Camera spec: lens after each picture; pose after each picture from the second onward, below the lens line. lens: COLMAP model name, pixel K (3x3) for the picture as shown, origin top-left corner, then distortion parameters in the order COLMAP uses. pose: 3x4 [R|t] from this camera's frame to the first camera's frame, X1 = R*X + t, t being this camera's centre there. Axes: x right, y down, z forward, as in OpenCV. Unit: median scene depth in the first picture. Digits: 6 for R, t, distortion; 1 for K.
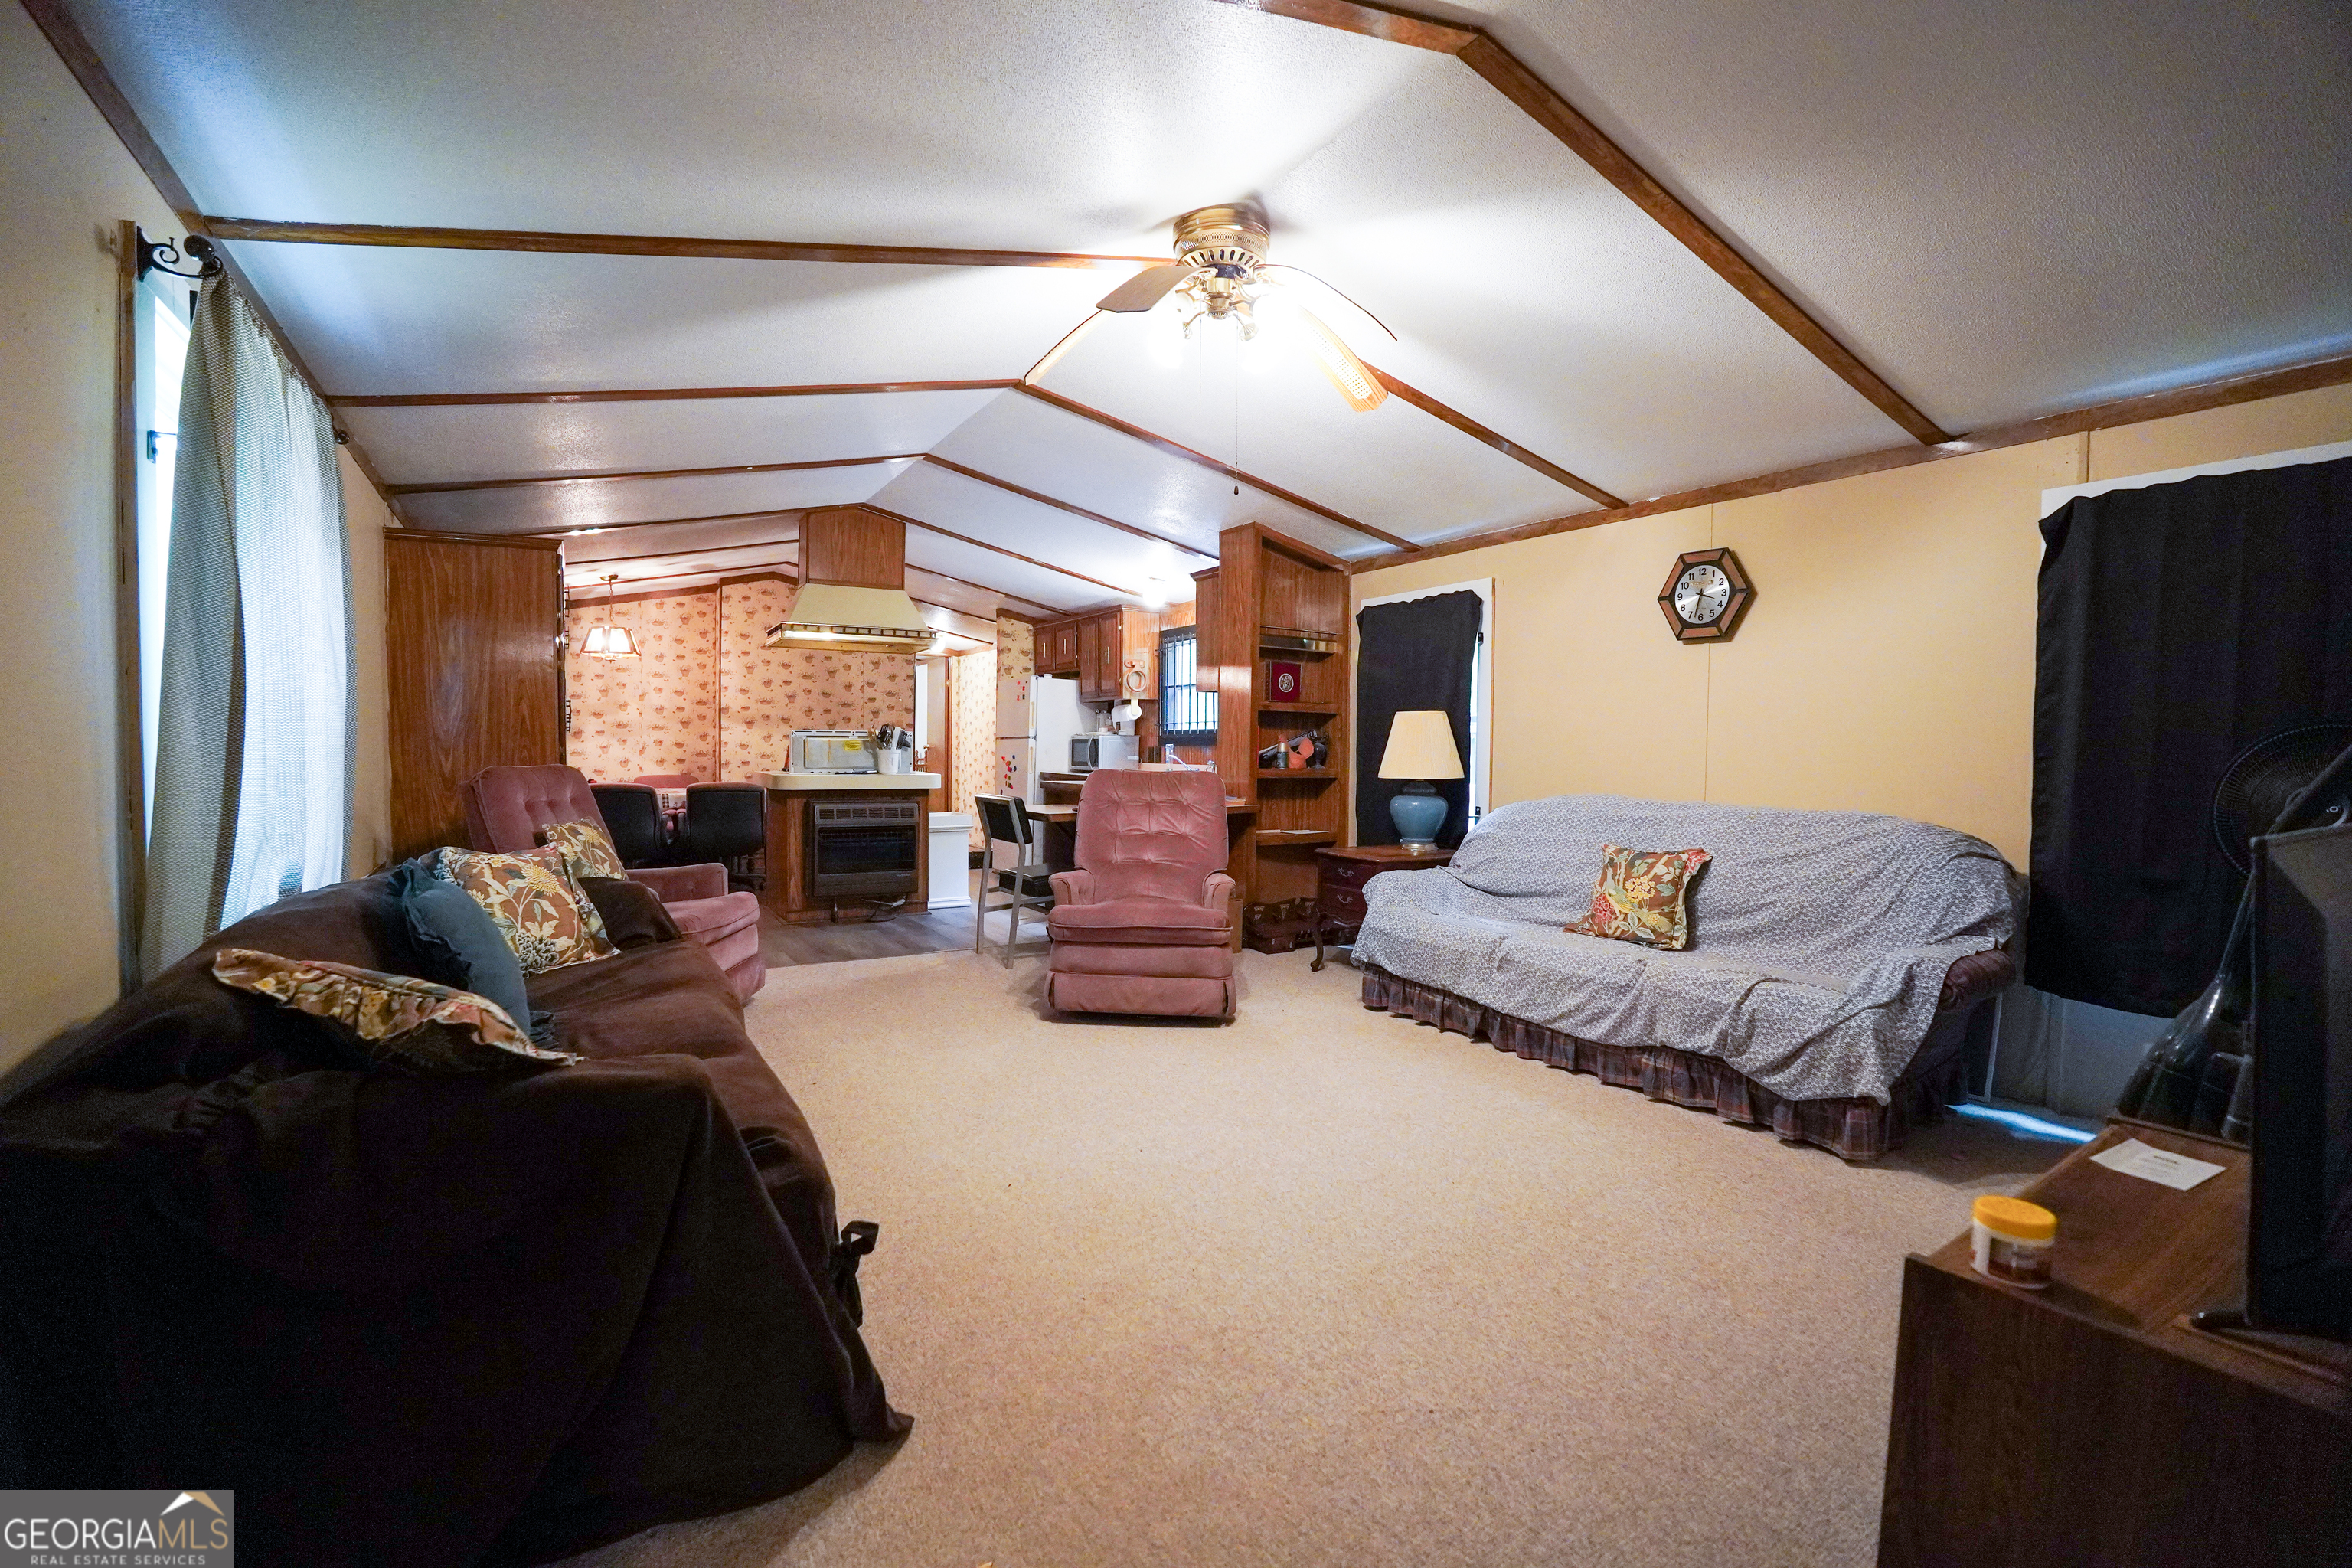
lens RADIAL K [[1034.3, 0, 1176.0], [0, 1034.3, 784.0], [0, 0, 1]] dist [-0.058232, 0.000304]
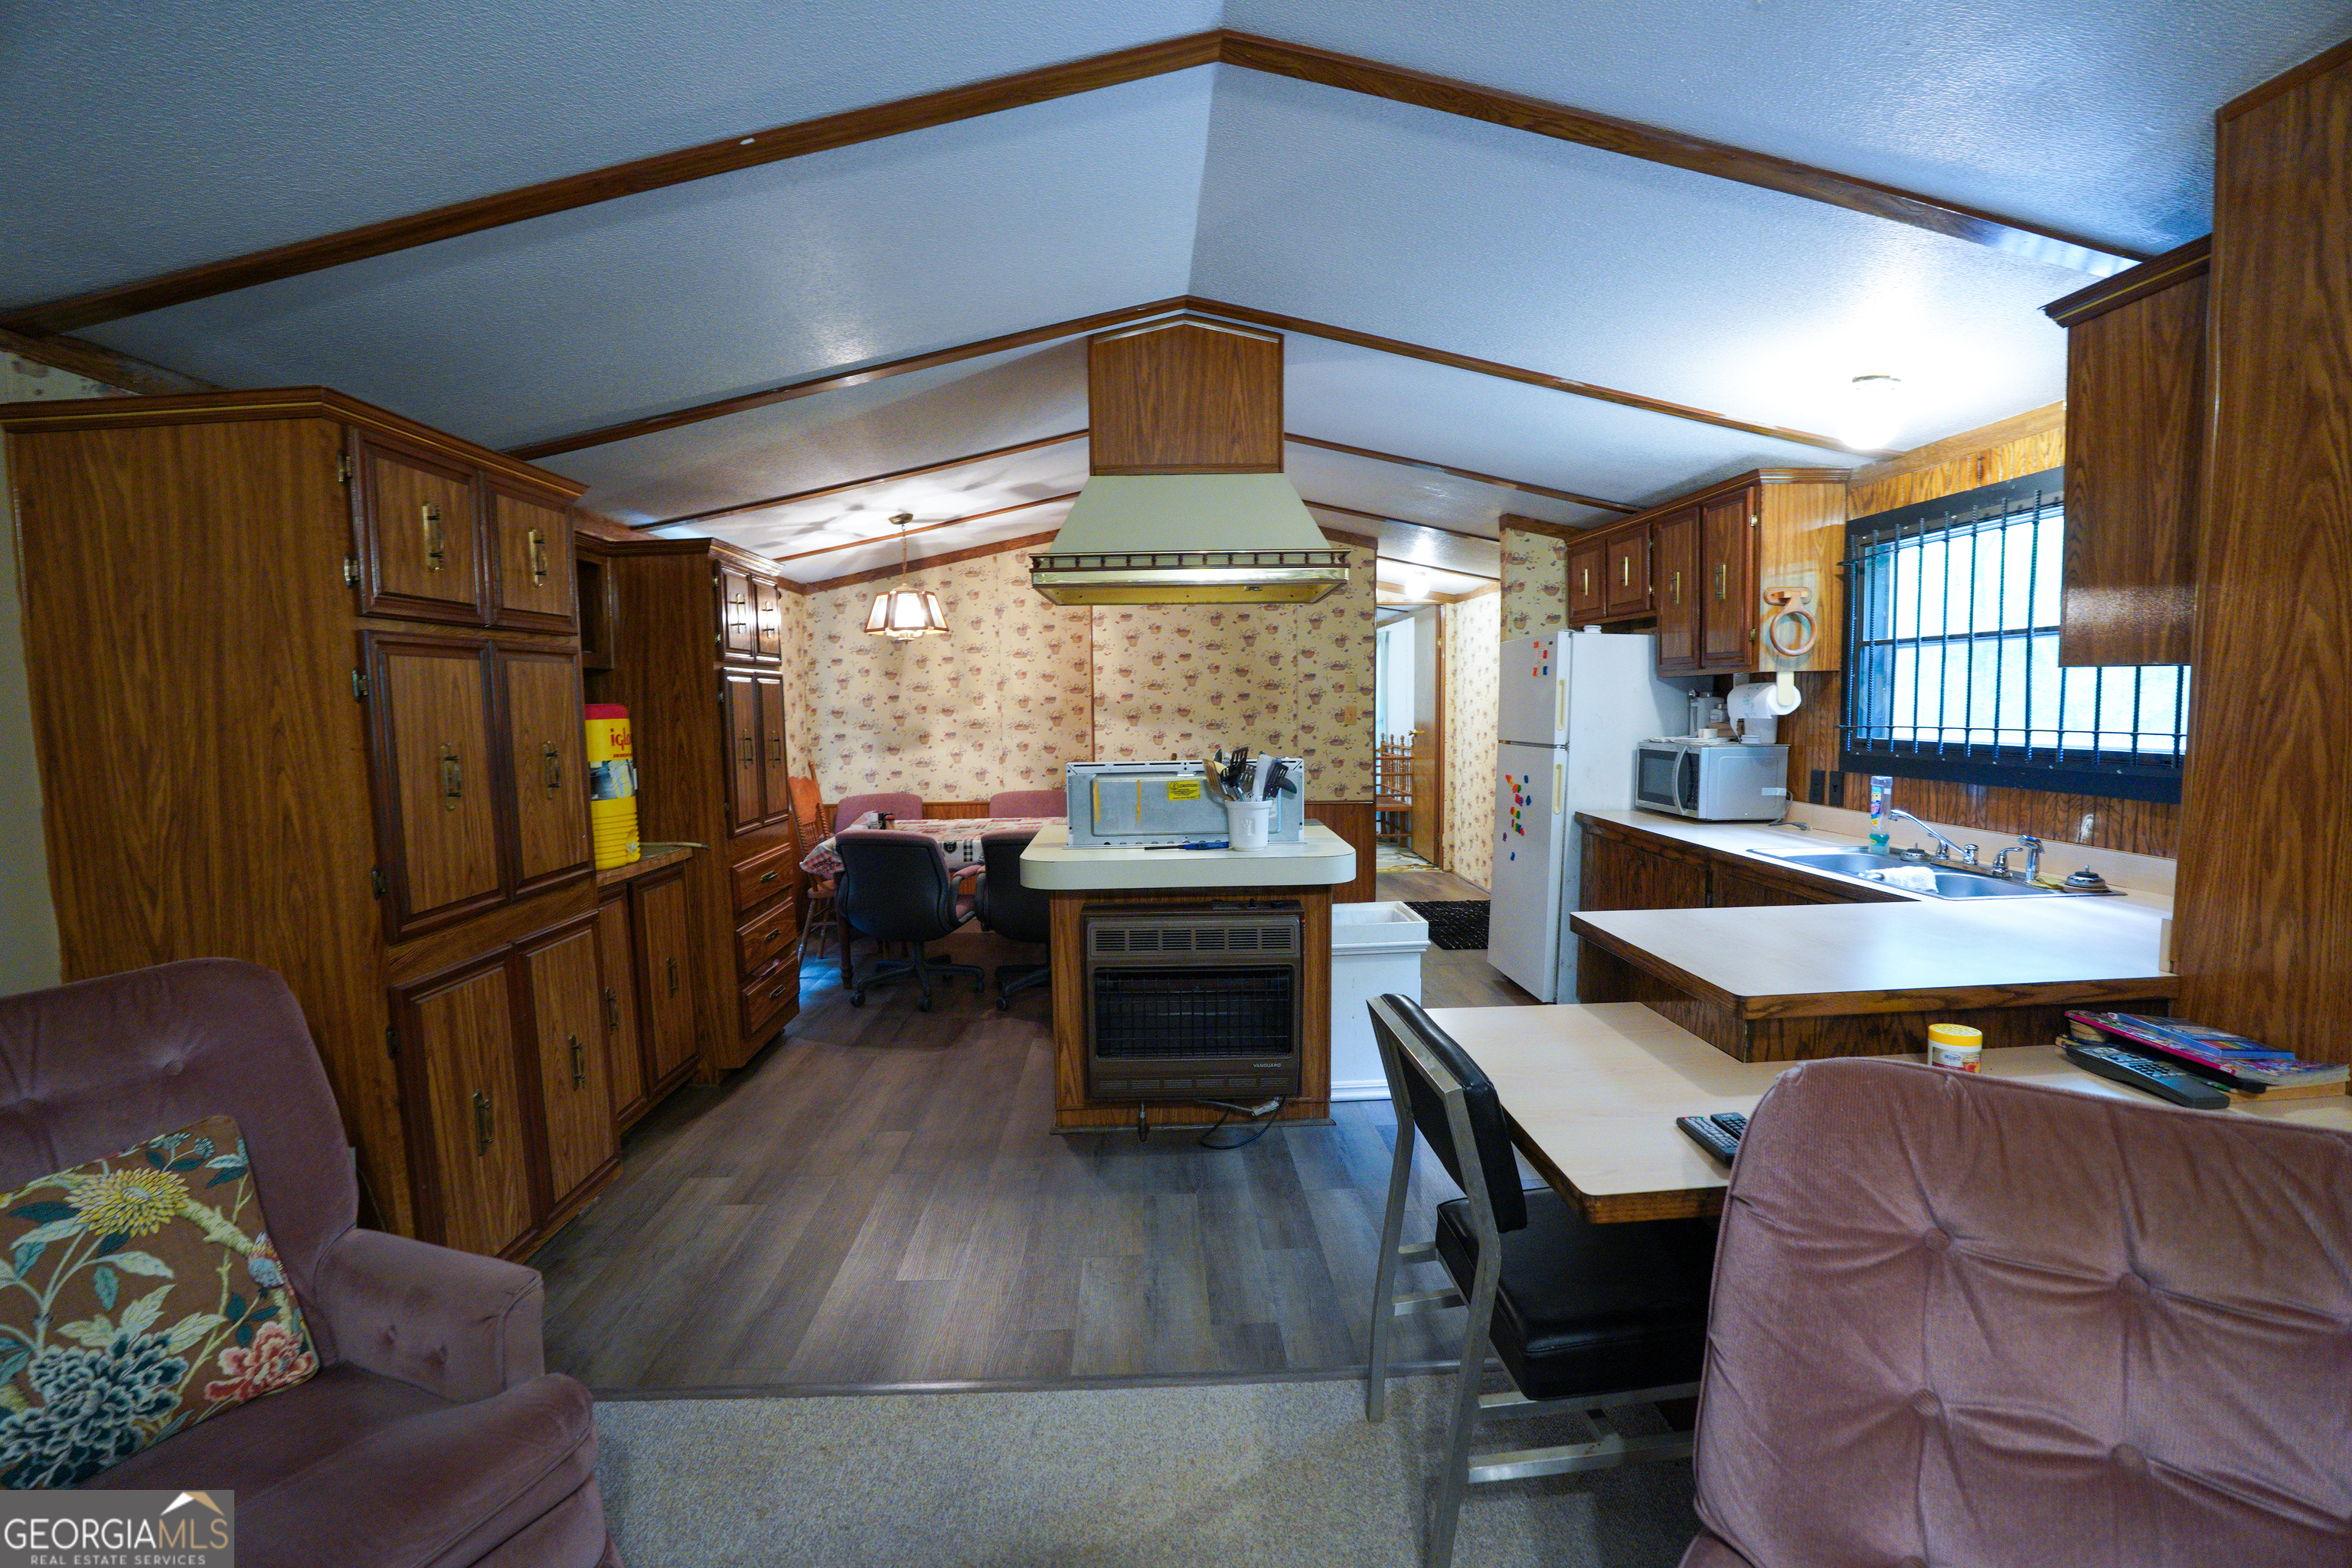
lens RADIAL K [[1034.3, 0, 1176.0], [0, 1034.3, 784.0], [0, 0, 1]] dist [-0.058232, 0.000304]
pose [[0.873432, 0.016974, -0.486650, -0.056421], [0.005972, 0.998944, 0.045561, -0.052865], [0.486909, -0.042700, 0.872408, 0.455886]]
